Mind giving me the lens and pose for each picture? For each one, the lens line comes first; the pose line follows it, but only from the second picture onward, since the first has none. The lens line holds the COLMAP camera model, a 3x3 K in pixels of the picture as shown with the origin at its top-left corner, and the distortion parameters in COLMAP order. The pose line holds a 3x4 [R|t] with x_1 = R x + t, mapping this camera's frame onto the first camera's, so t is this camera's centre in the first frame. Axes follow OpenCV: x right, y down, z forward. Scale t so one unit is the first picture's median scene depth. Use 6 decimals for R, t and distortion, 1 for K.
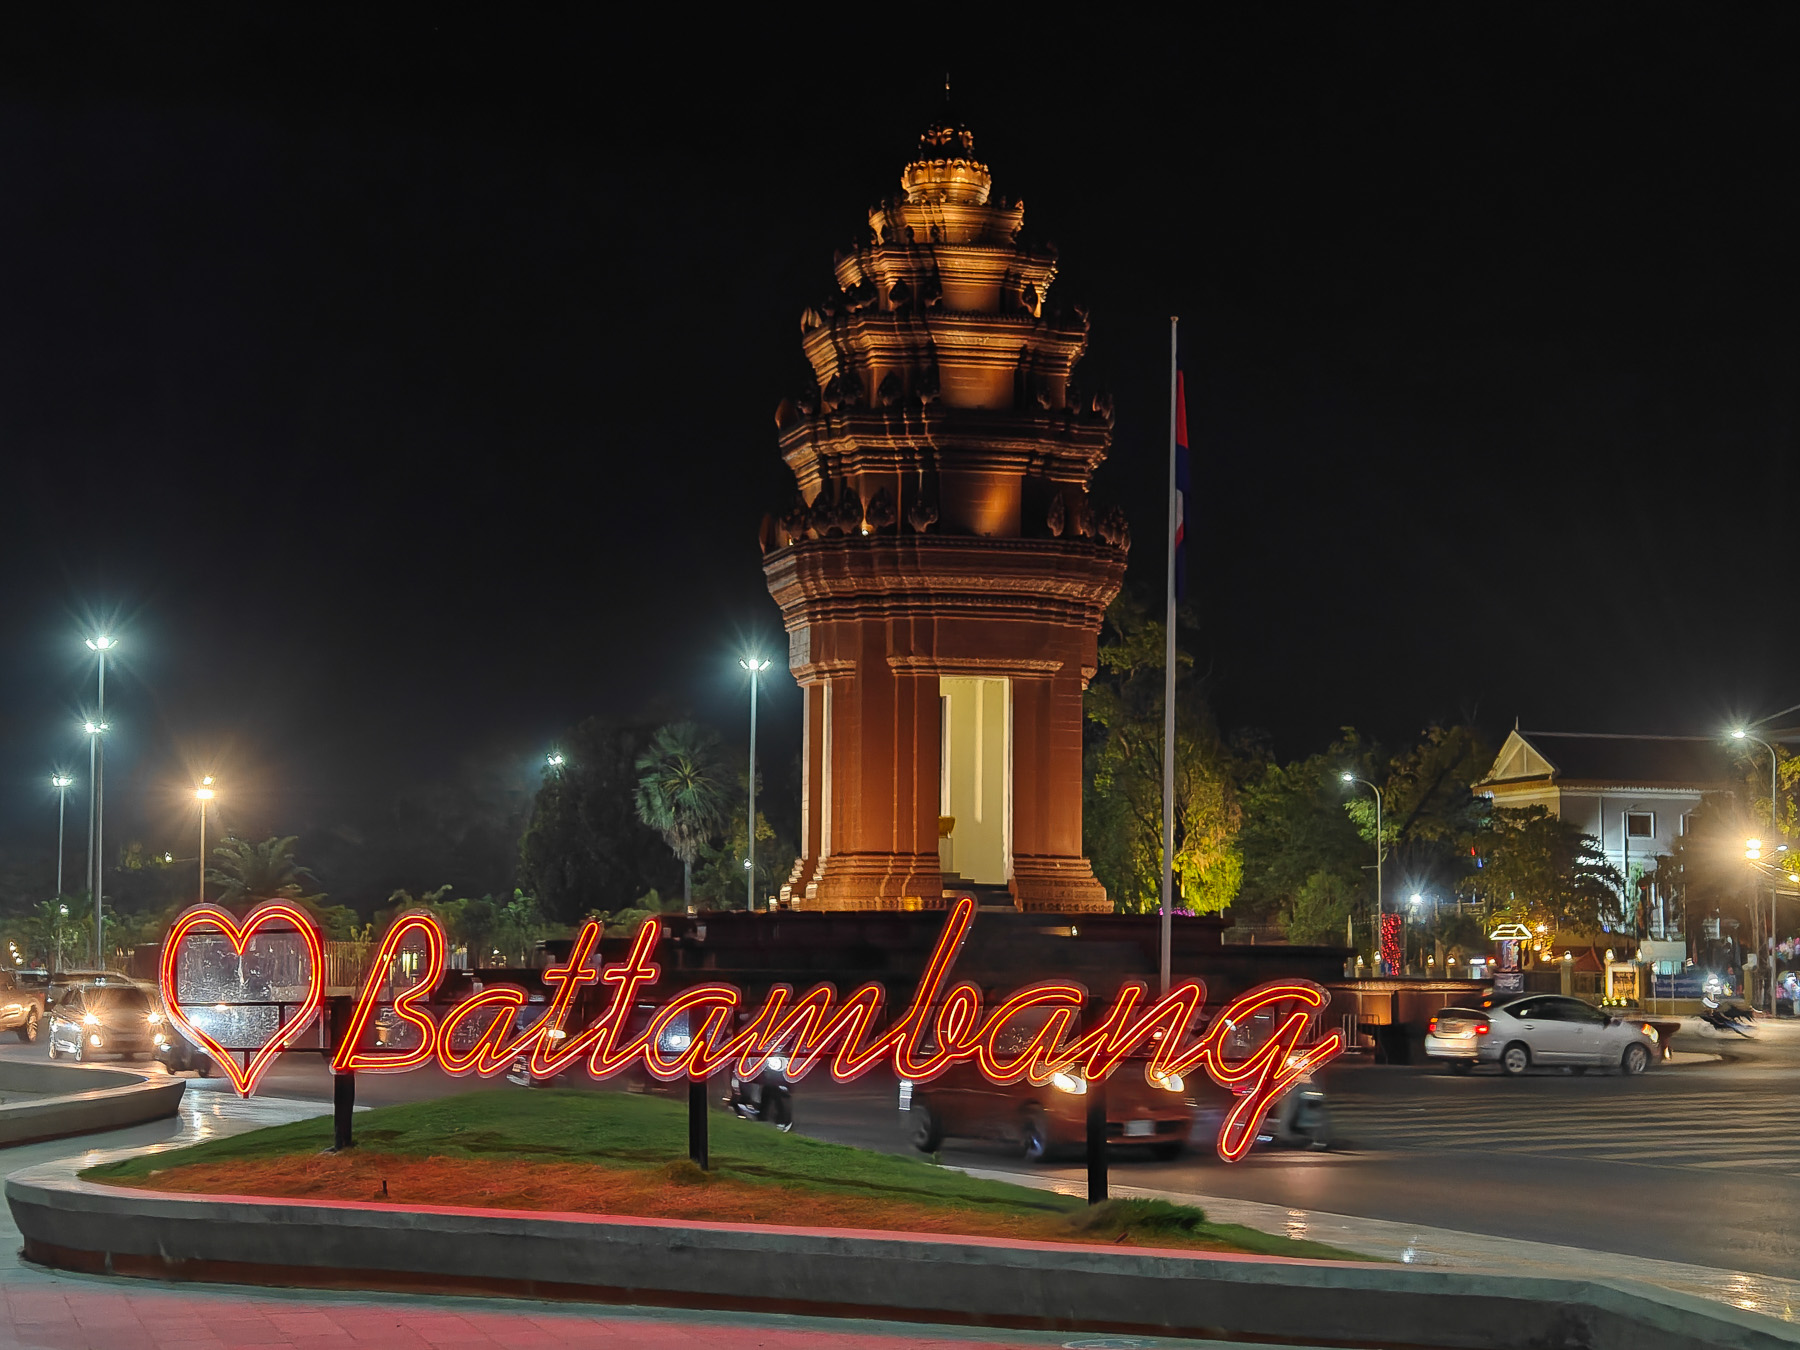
lens RADIAL K [[3779.0, 0, 900.4], [0, 3779.0, 675.2], [0, 0, 1]] dist [-0.002318, 0.000000]
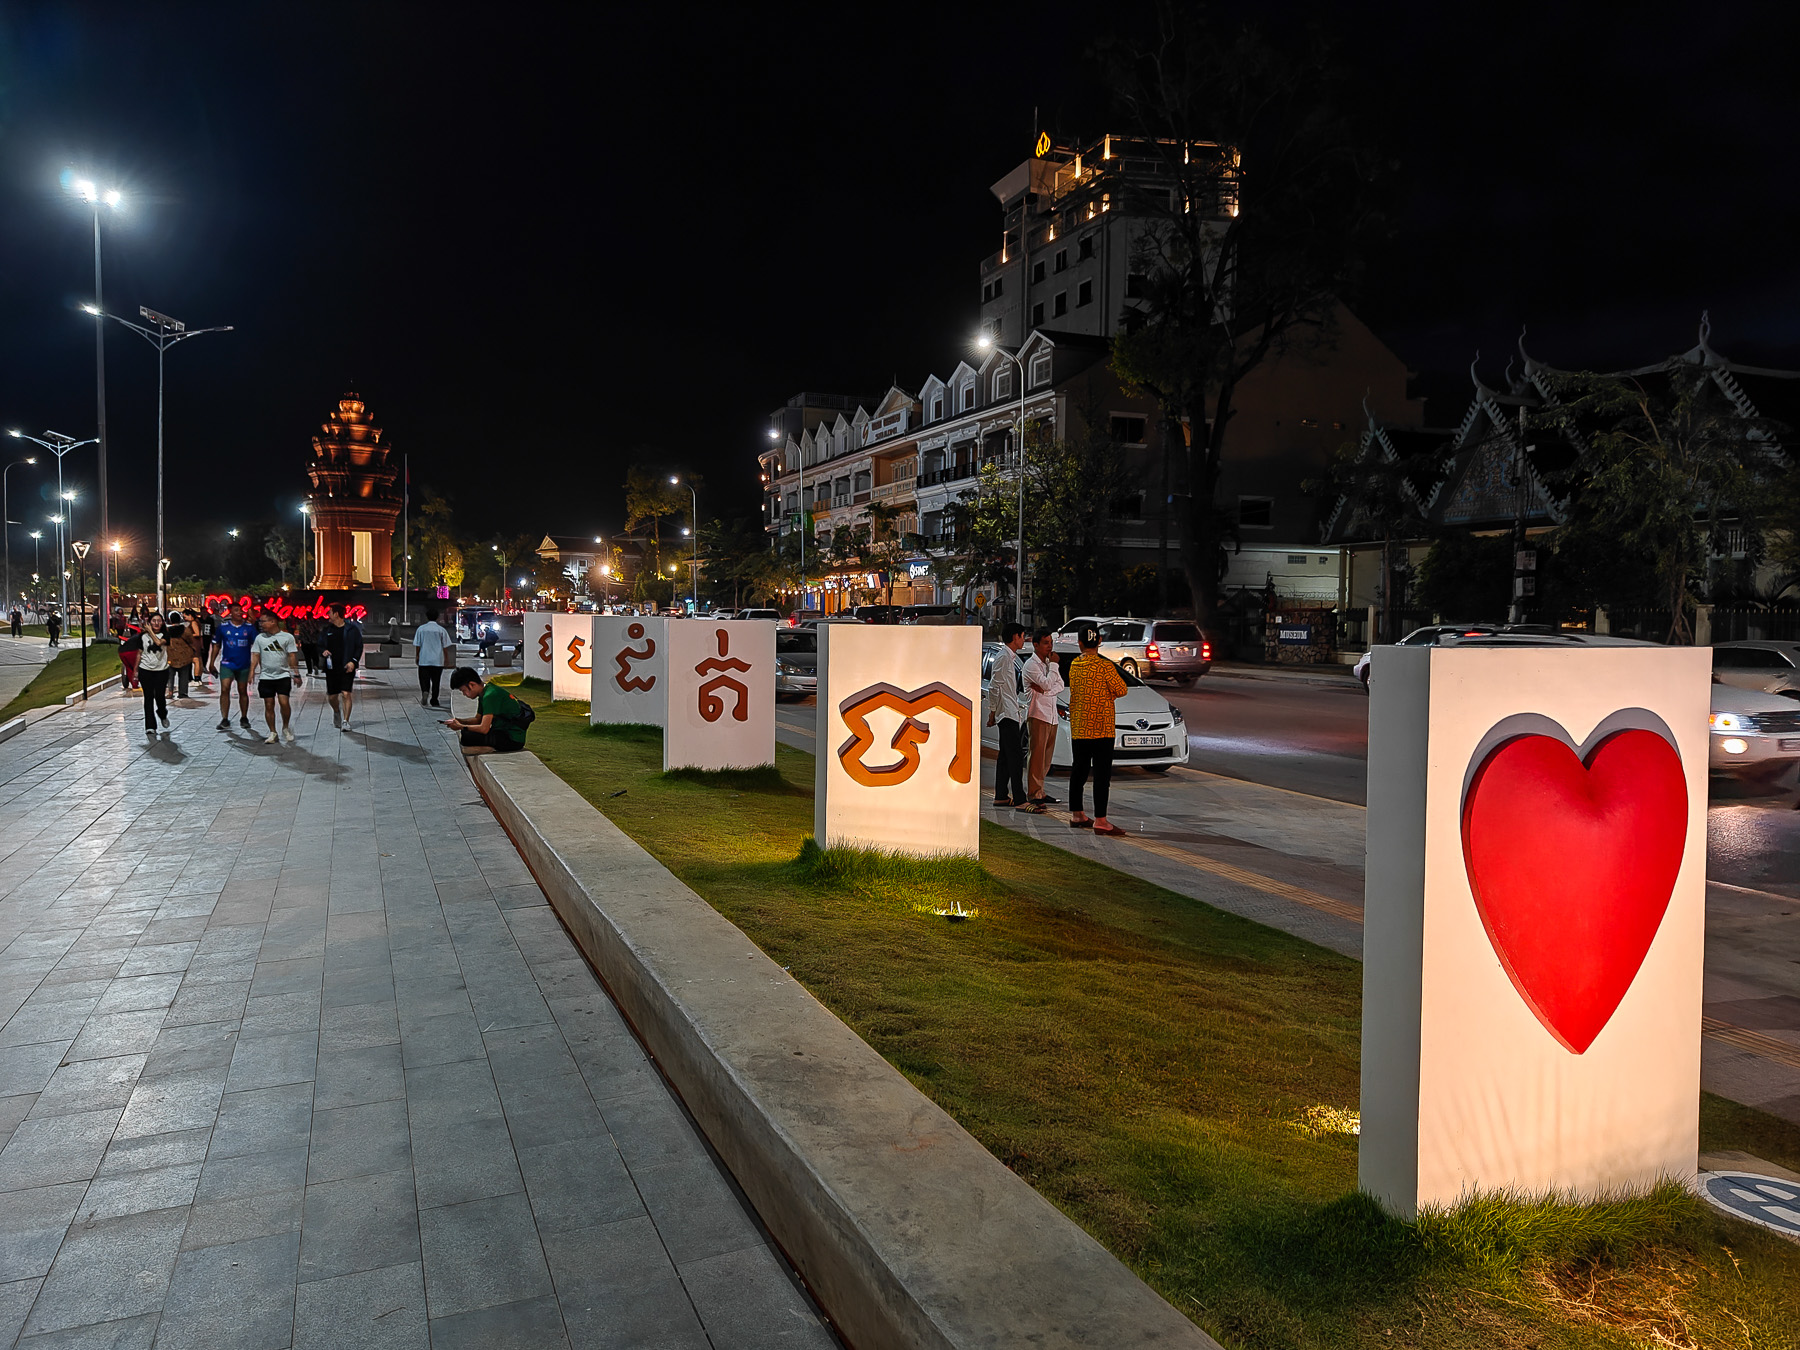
lens RADIAL K [[1203.8, 0, 897.6], [0, 1203.8, 677.5], [0, 0, 1]] dist [-0.003887, -0.001586]
pose [[0.915028, -0.019003, 0.402942, 0.022483], [-0.037135, 0.990680, 0.131052, -0.034791], [-0.401676, -0.134880, 0.905794, -0.417437]]
